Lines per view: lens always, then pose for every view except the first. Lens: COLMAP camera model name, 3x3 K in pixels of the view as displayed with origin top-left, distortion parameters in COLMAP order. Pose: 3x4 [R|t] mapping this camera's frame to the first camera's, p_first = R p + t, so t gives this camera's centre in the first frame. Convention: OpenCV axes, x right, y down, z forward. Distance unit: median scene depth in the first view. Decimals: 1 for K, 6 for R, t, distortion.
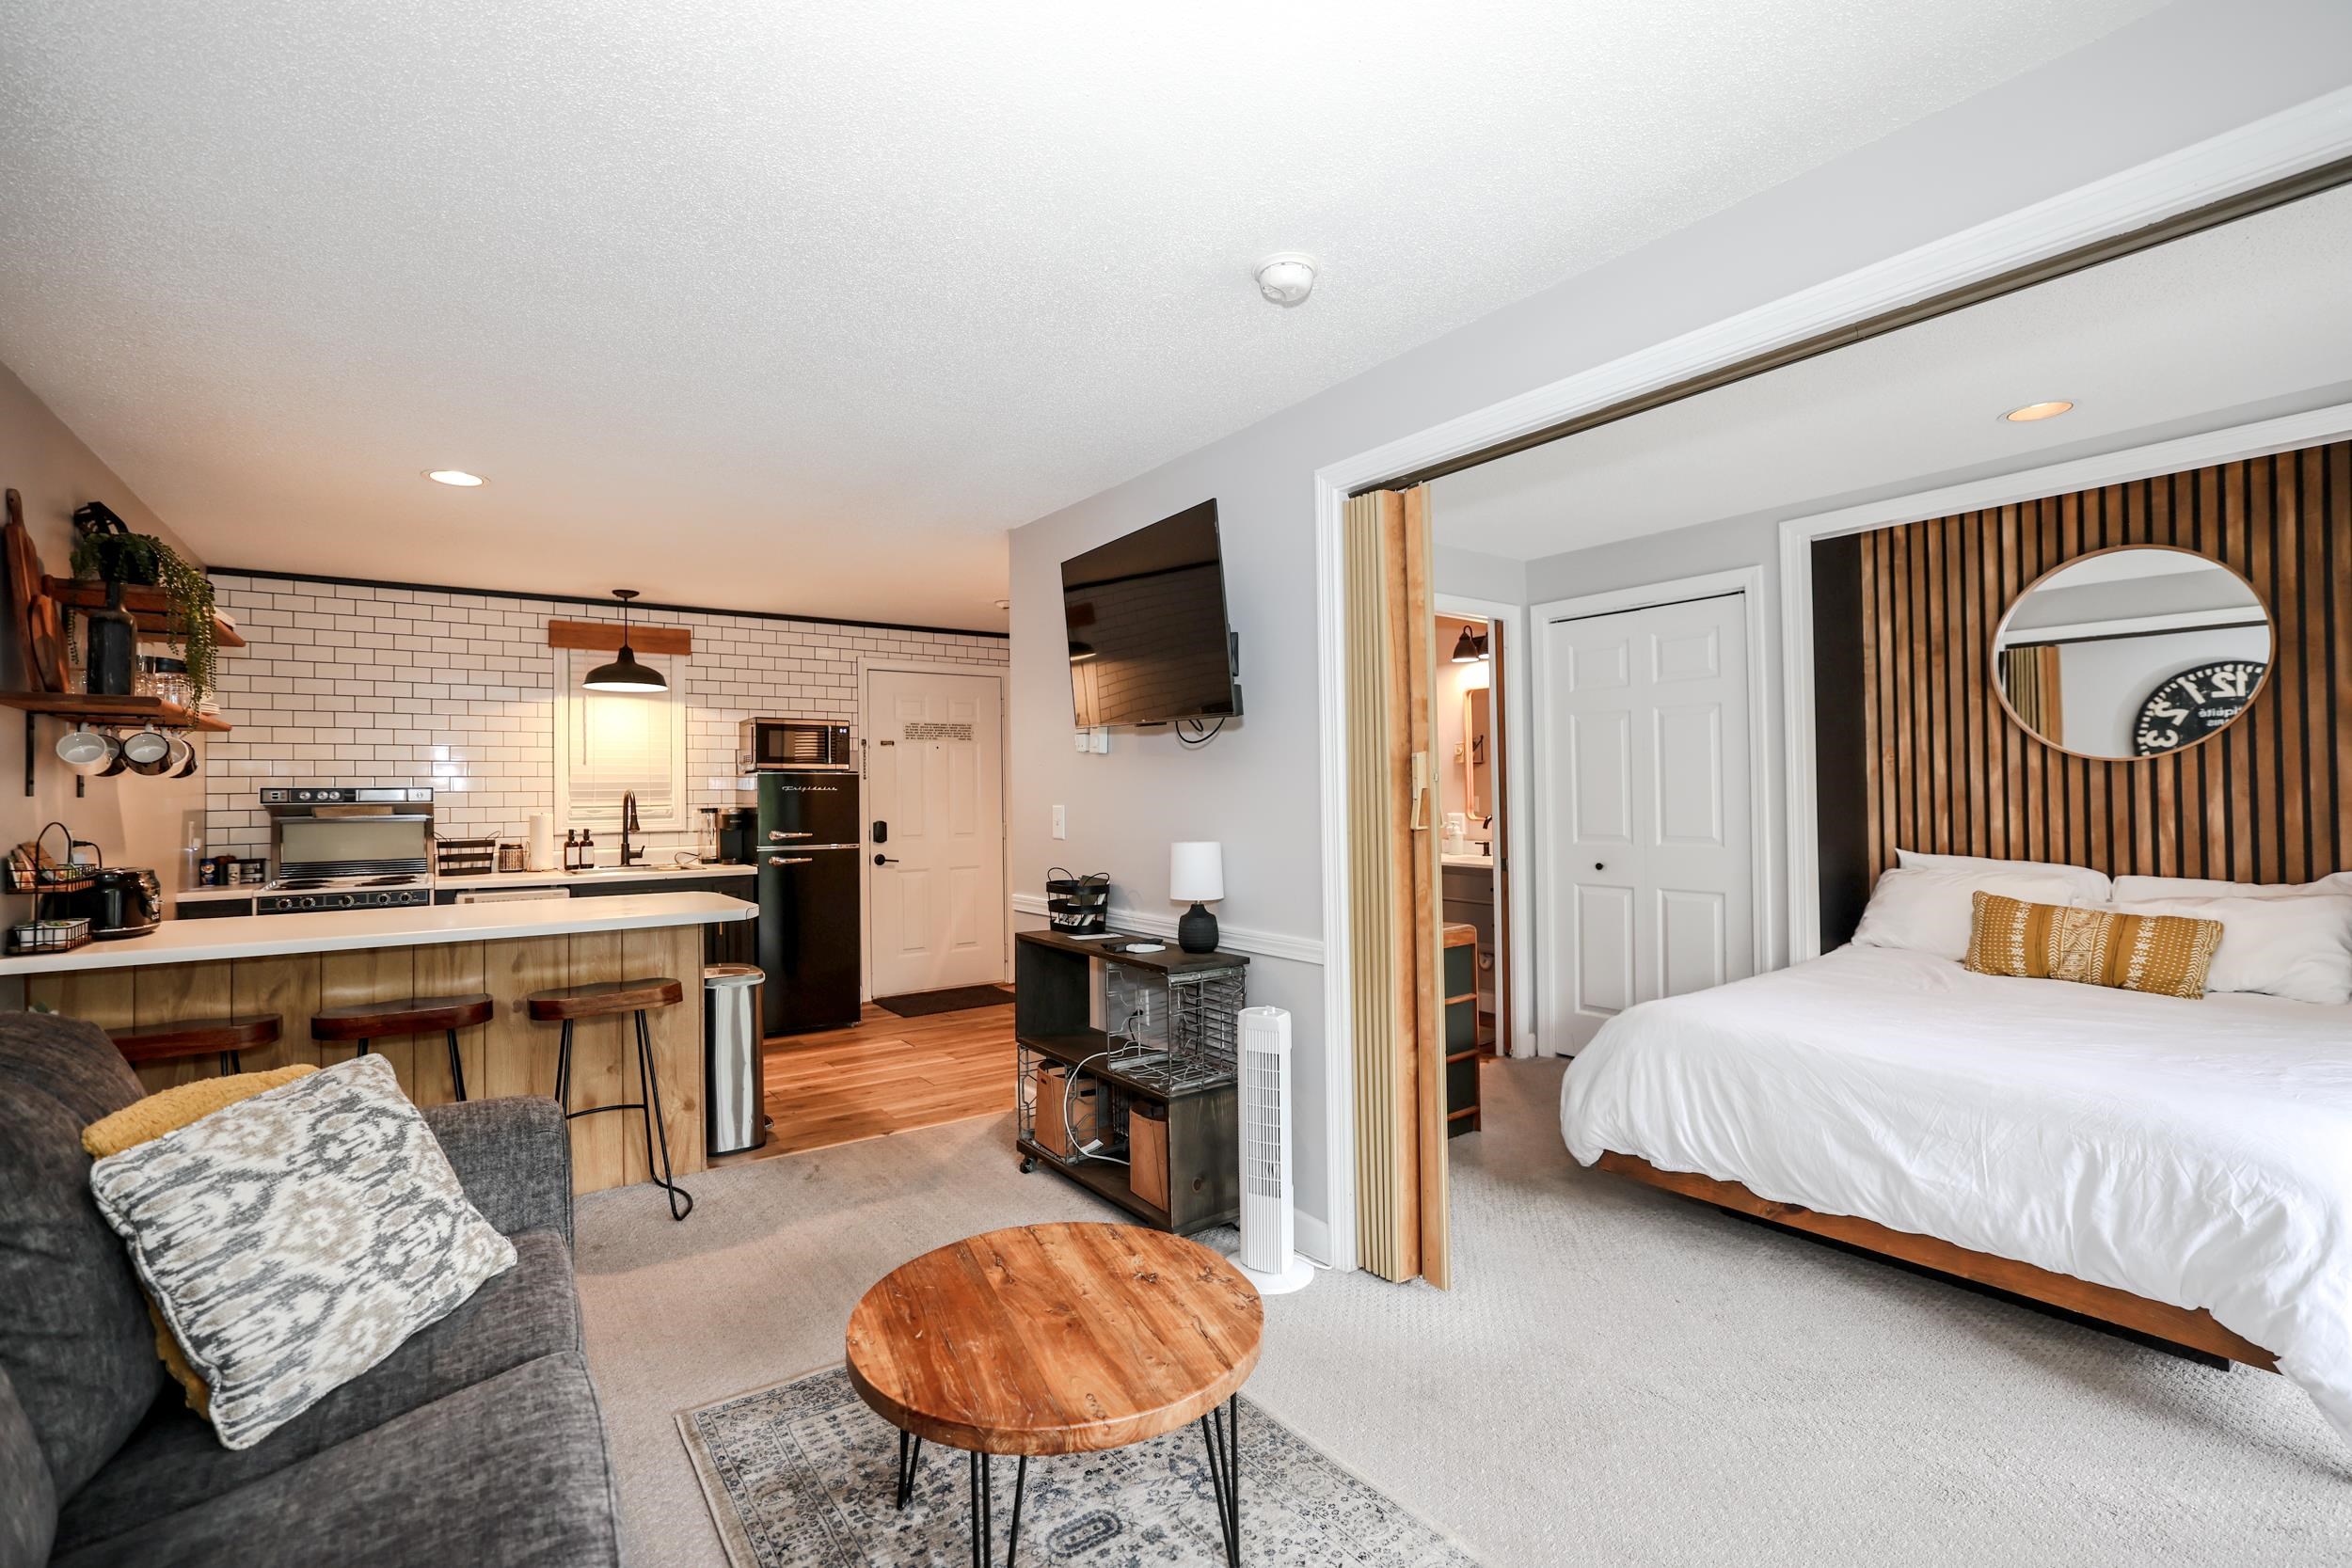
lens RADIAL K [[1029.8, 0, 1189.4], [0, 1029.8, 765.3], [0, 0, 1]] dist [-0.046532, 0.018073]
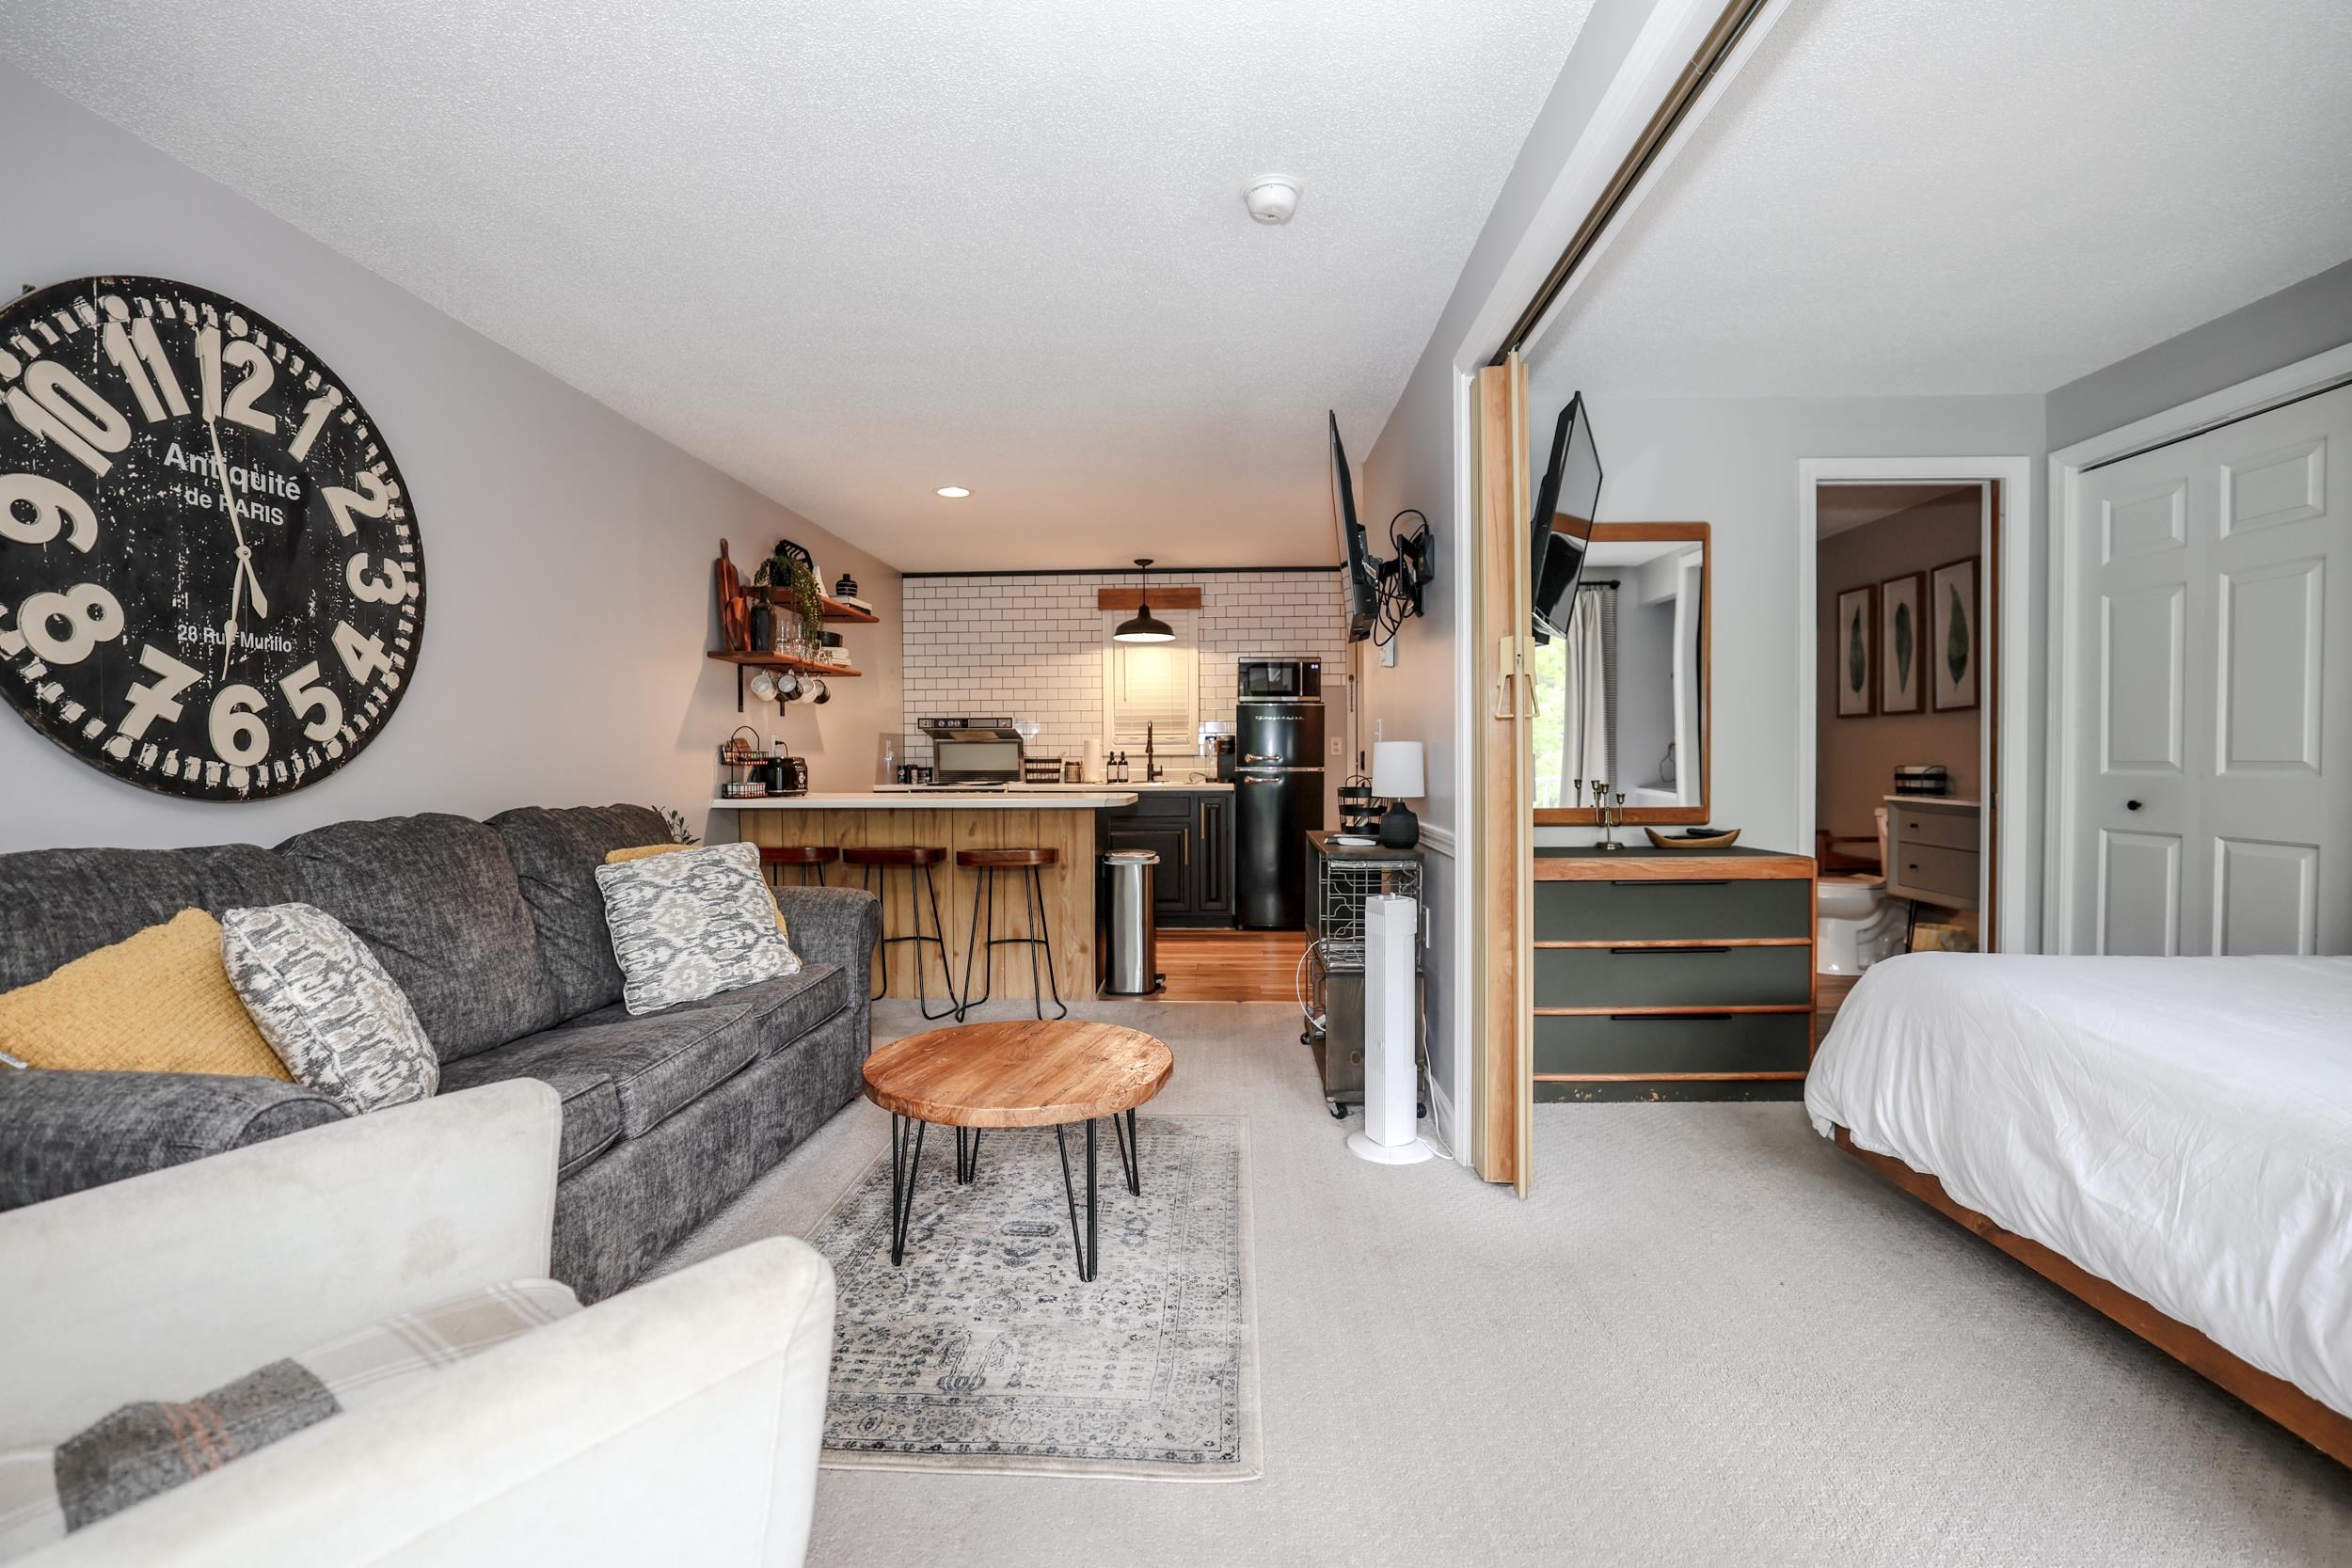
lens RADIAL K [[1031.5, 0, 1176.0], [0, 1031.5, 784.0], [0, 0, 1]] dist [-0.041683, 0.015092]
pose [[0.783031, 0.026046, -0.621437, 0.459016], [0.012138, 0.998293, 0.057135, 0.052323], [0.621864, -0.052281, 0.781378, 0.047989]]
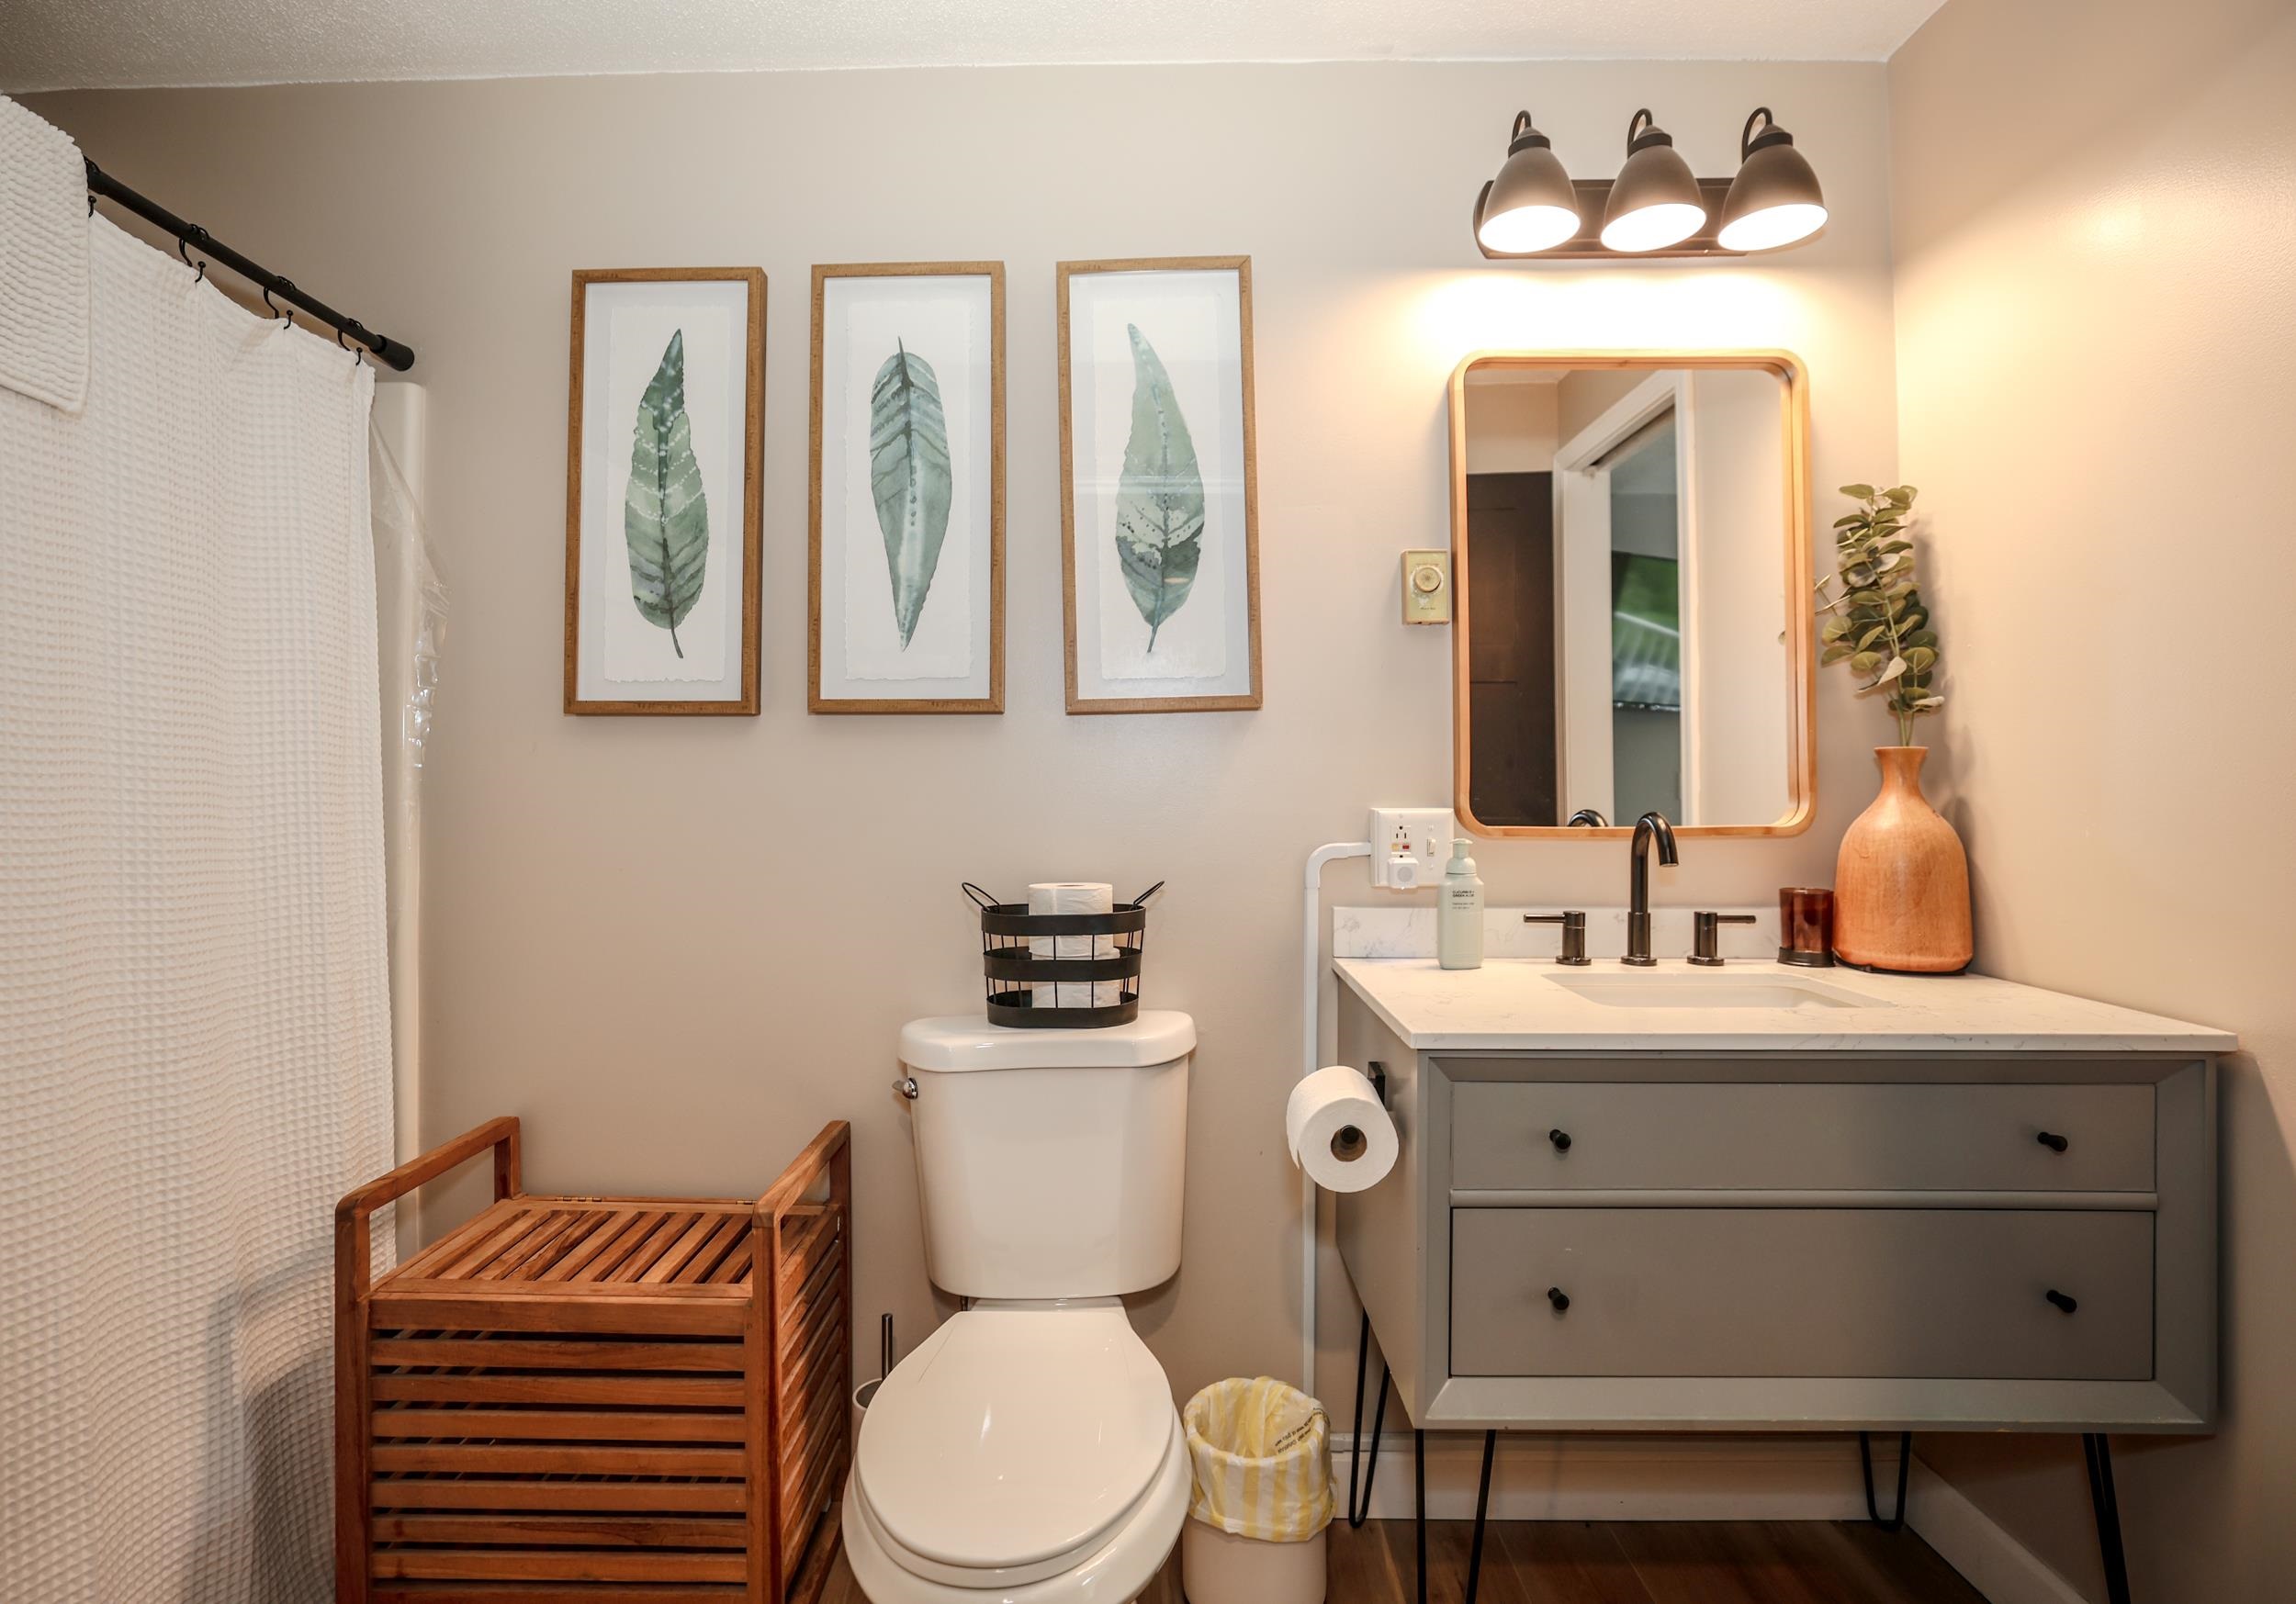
lens RADIAL K [[1025.2, 0, 1148.0], [0, 1025.2, 802.0], [0, 0, 1]] dist [-0.000304, -0.000036]
pose [[0.605803, 0.037909, 0.794711, -0.006924], [-0.025218, 0.999277, -0.028443, 0.108081], [-0.795215, -0.002810, 0.606321, 1.795124]]
